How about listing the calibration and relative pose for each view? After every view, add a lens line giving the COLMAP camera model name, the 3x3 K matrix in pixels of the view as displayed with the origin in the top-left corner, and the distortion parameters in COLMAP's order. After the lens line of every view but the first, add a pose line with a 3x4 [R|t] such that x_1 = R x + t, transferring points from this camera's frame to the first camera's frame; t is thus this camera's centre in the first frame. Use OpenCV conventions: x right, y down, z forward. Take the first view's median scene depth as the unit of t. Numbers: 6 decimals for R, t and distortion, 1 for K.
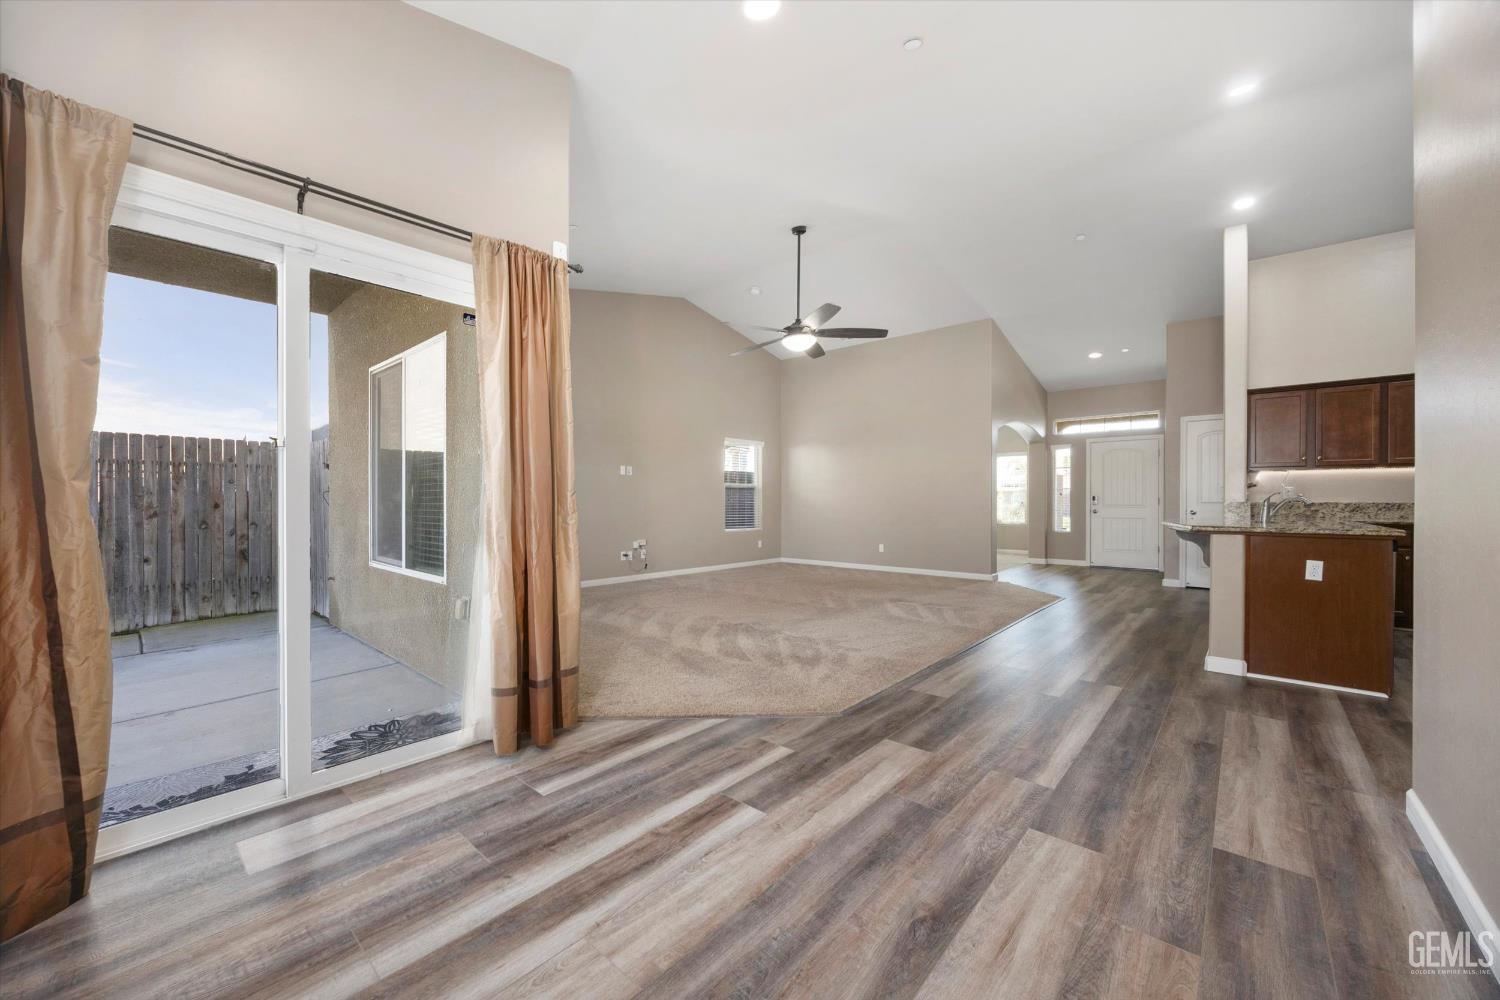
lens RADIAL K [[570.3, 0, 754.5], [0, 570.3, 503.8], [0, 0, 1]] dist [-0.002130, -0.000002]
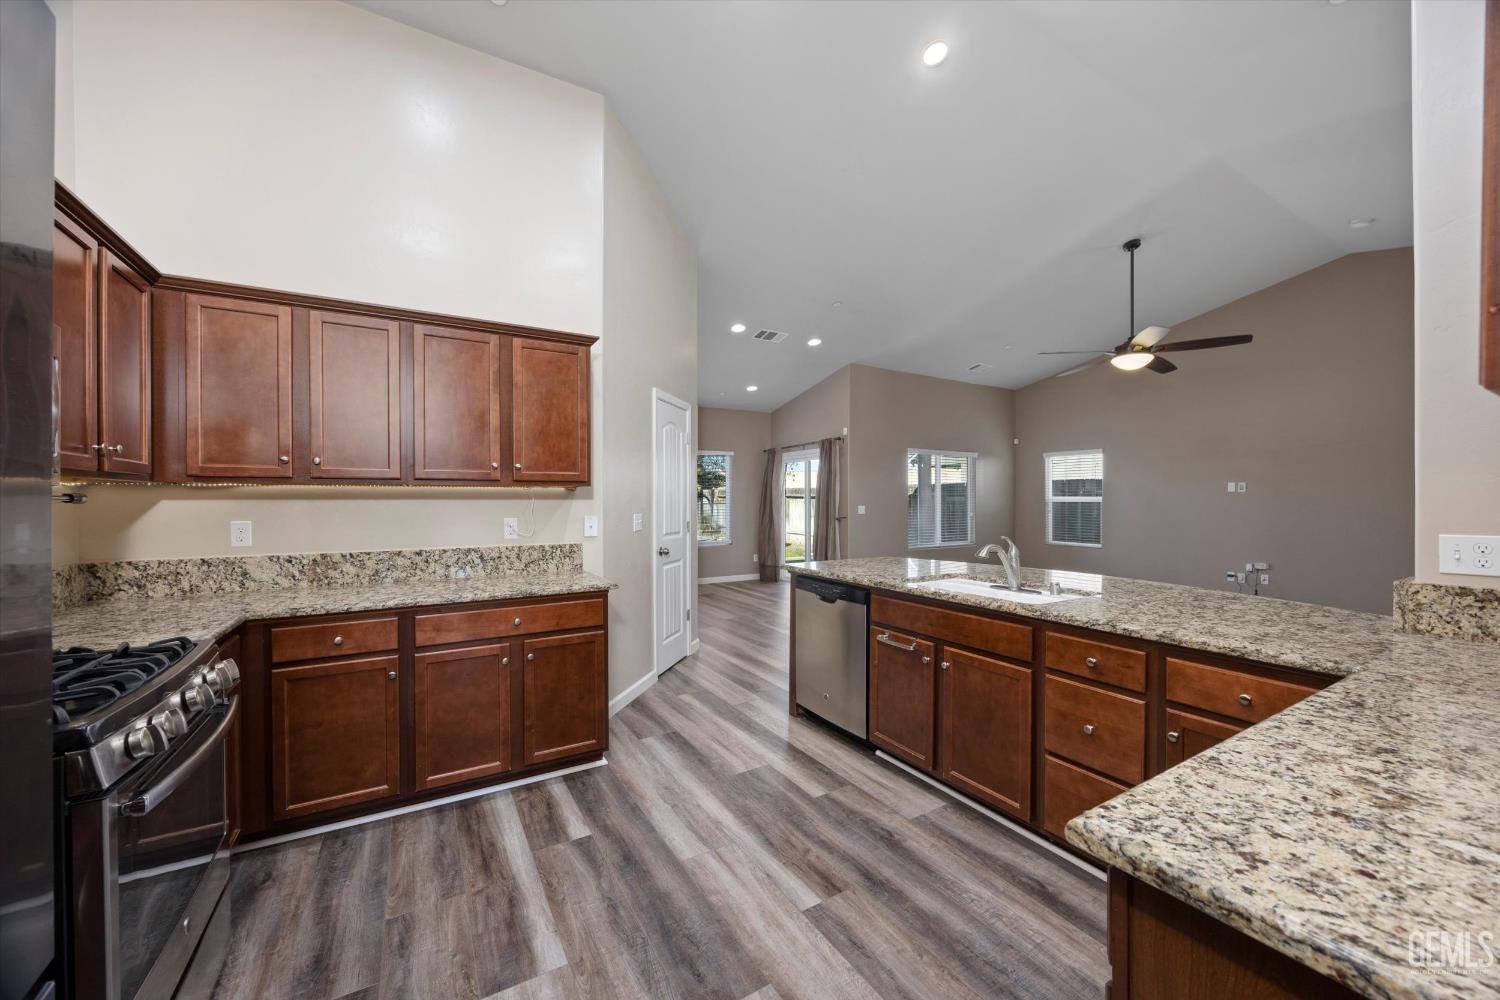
lens RADIAL K [[570.3, 0, 754.5], [0, 570.3, 503.8], [0, 0, 1]] dist [-0.002130, -0.000002]
pose [[-0.310309, 0.008384, -0.950599, 1.841950], [-0.003968, 0.999941, 0.010115, -0.074301], [0.950627, 0.006910, -0.310258, 1.060753]]
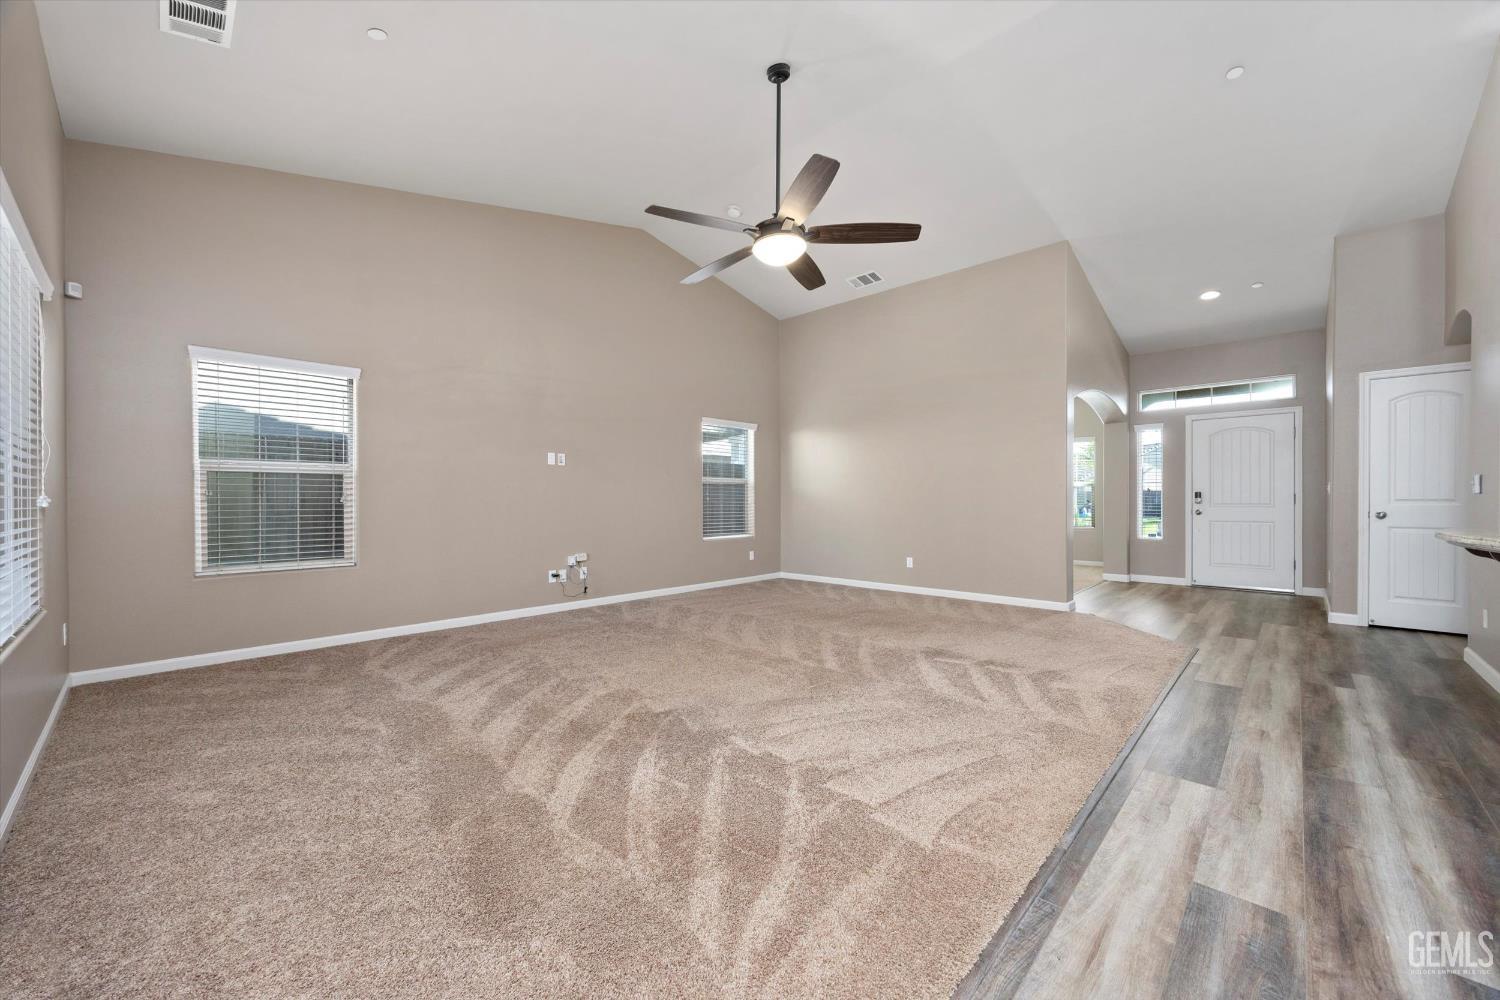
lens RADIAL K [[575.7, 0, 755.1], [0, 575.7, 503.0], [0, 0, 1]] dist [0.001315, 0.000195]
pose [[0.999182, -0.003610, -0.040277, 0.116788], [0.003630, 0.999993, 0.000424, -0.003628], [0.040275, -0.000570, 0.999188, 0.546350]]
